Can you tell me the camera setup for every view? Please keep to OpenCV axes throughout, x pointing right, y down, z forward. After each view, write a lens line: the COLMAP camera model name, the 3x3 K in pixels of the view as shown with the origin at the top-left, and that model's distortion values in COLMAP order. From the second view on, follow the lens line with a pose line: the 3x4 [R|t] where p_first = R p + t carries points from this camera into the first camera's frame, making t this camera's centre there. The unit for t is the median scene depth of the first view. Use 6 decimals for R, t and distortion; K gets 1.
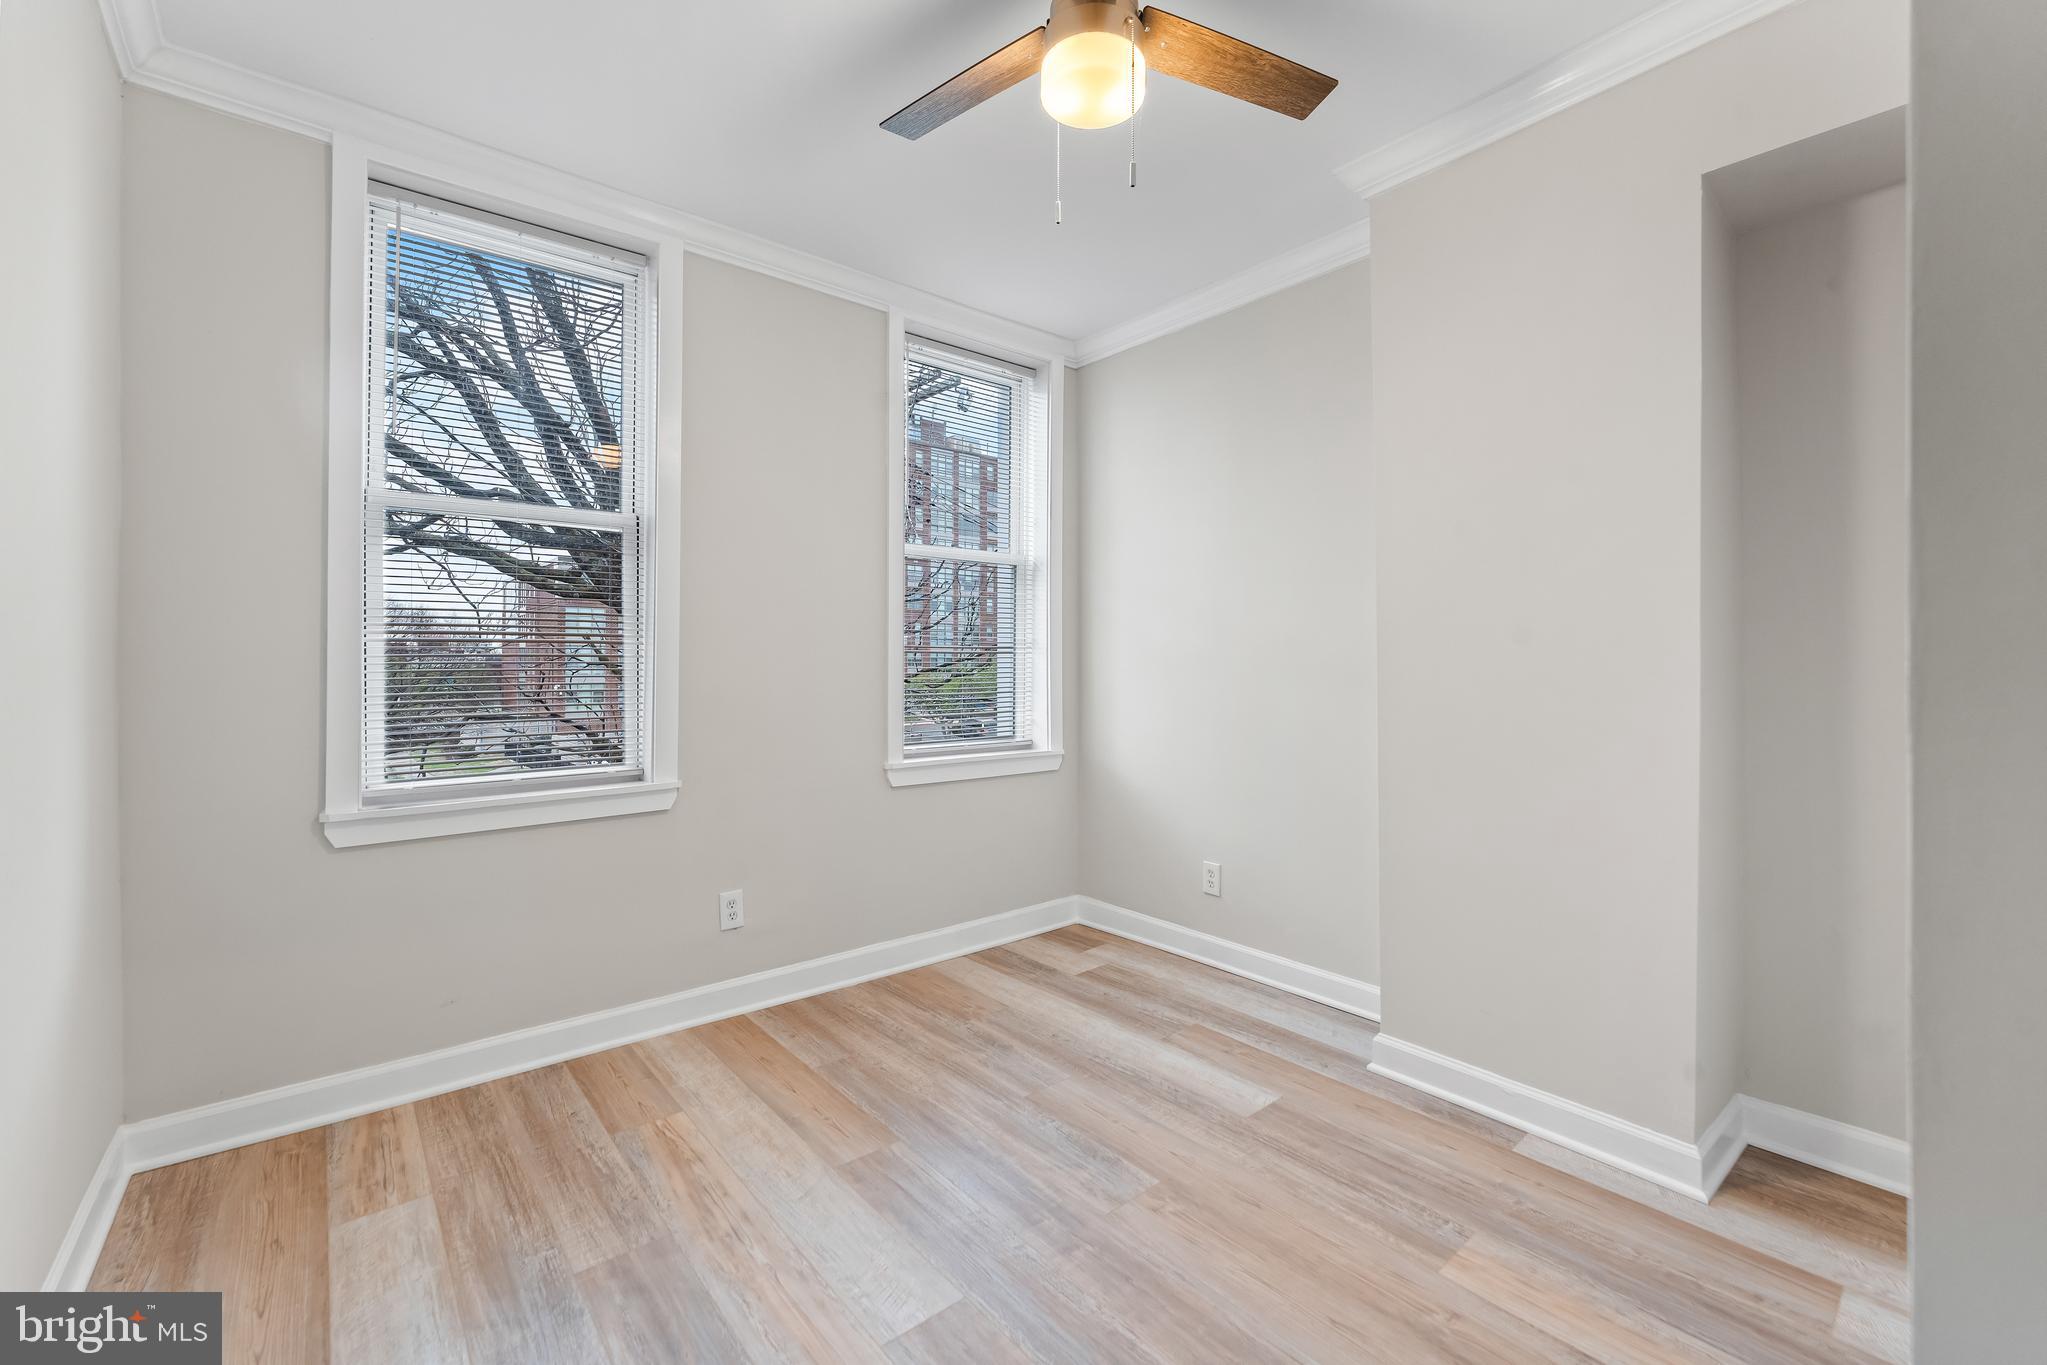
lens RADIAL K [[836.6, 0, 1020.0], [0, 836.6, 663.0], [0, 0, 1]] dist [-0.004094, -0.000366]
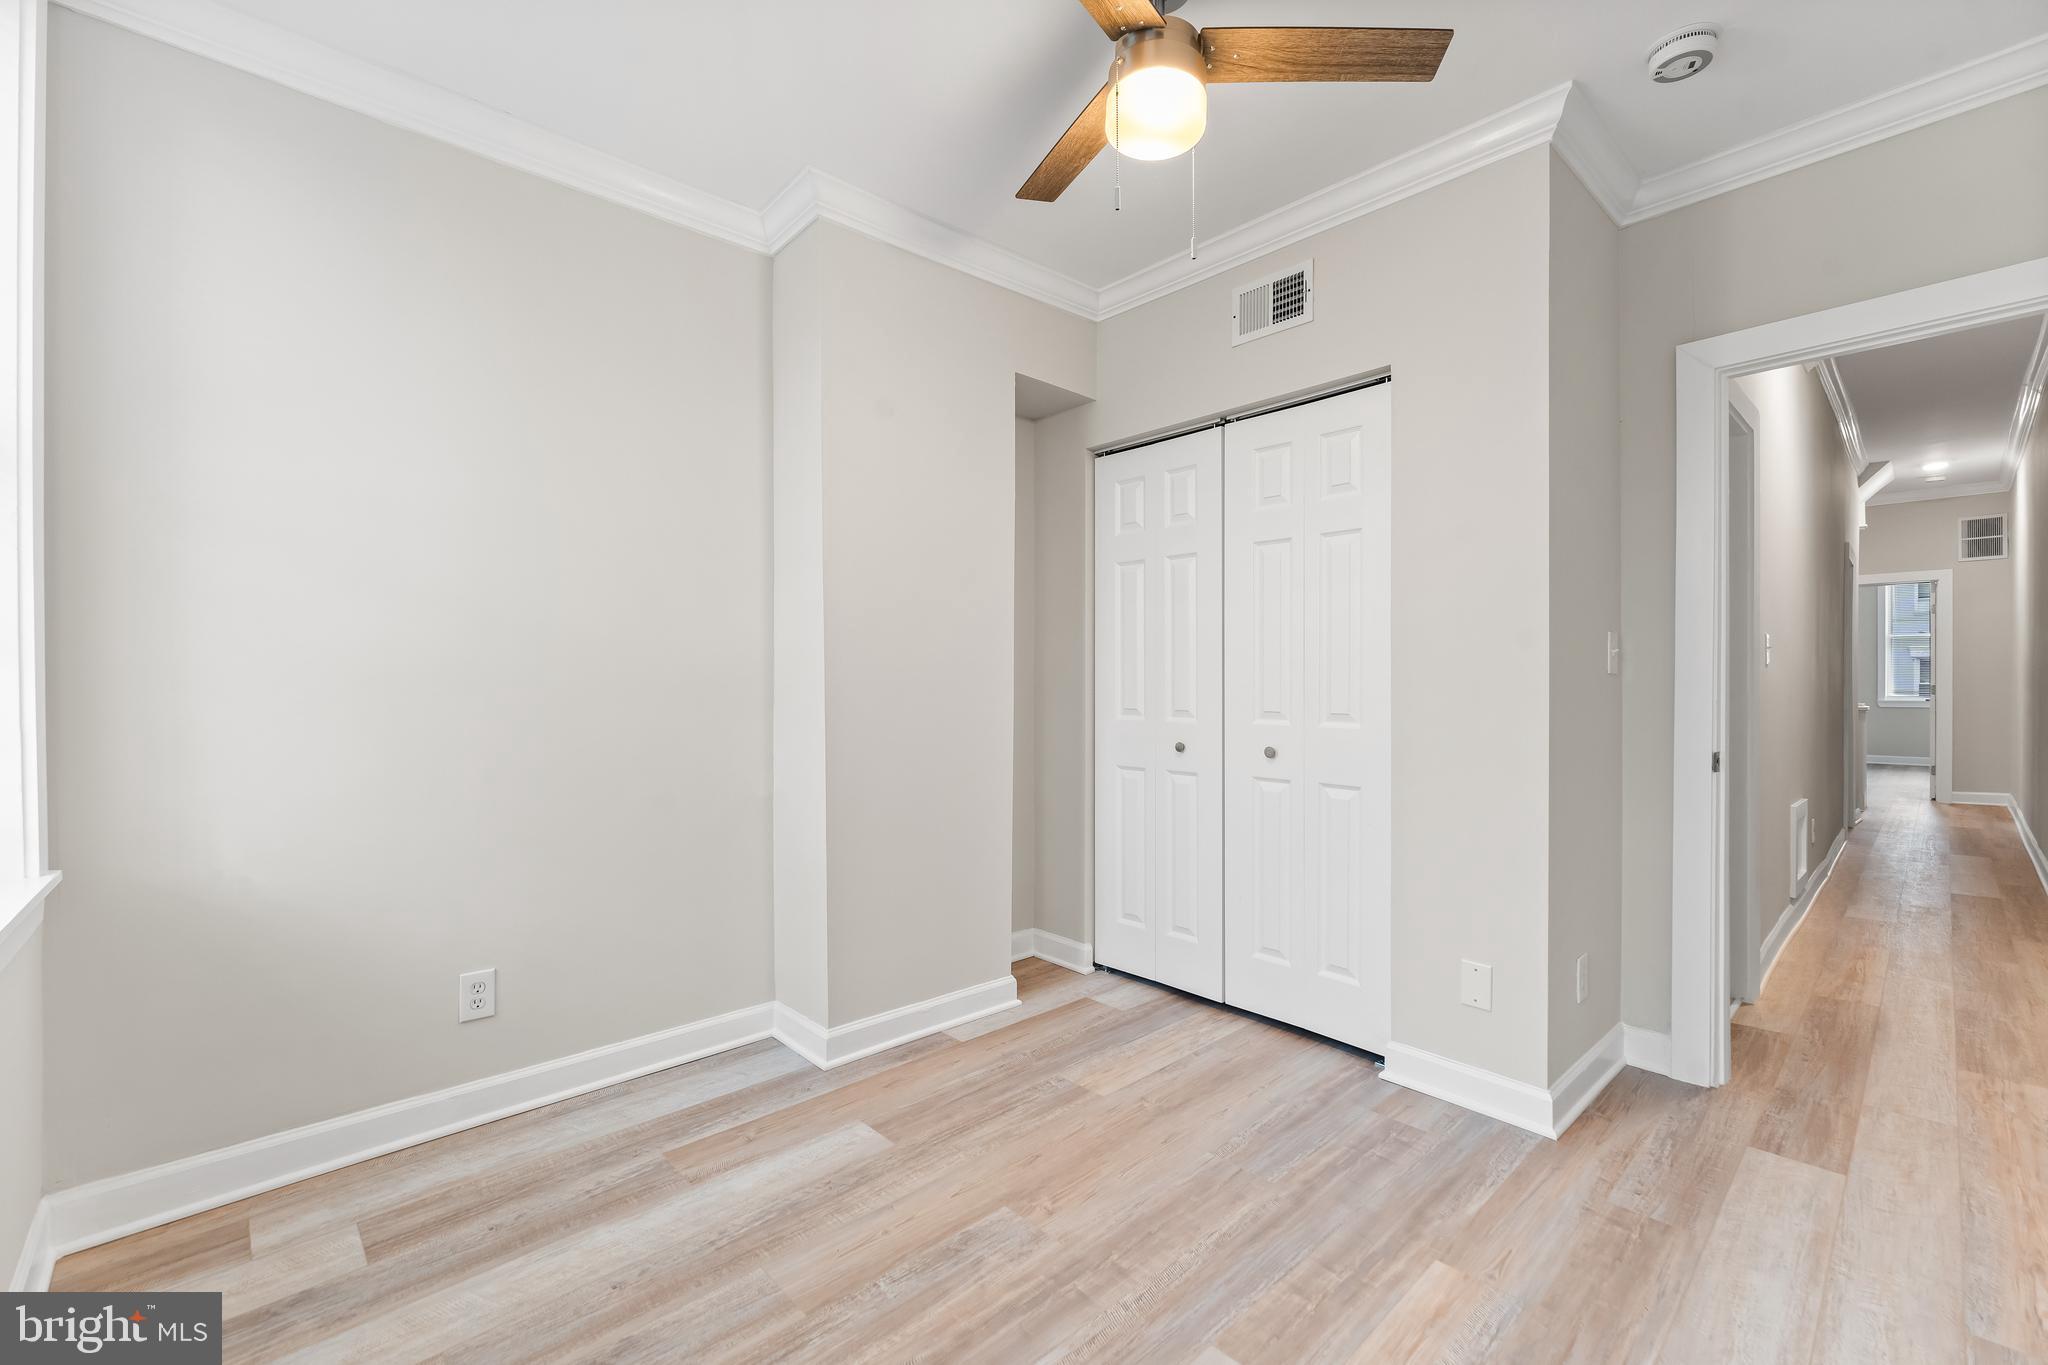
lens RADIAL K [[887.1, 0, 1014.0], [0, 887.1, 673.5], [0, 0, 1]] dist [-0.003925, 0.000855]
pose [[-0.048098, 0.000597, 0.998842, -0.741181], [0.002905, 0.999996, -0.000458, 0.001700], [-0.998838, 0.002880, -0.048099, 0.892557]]
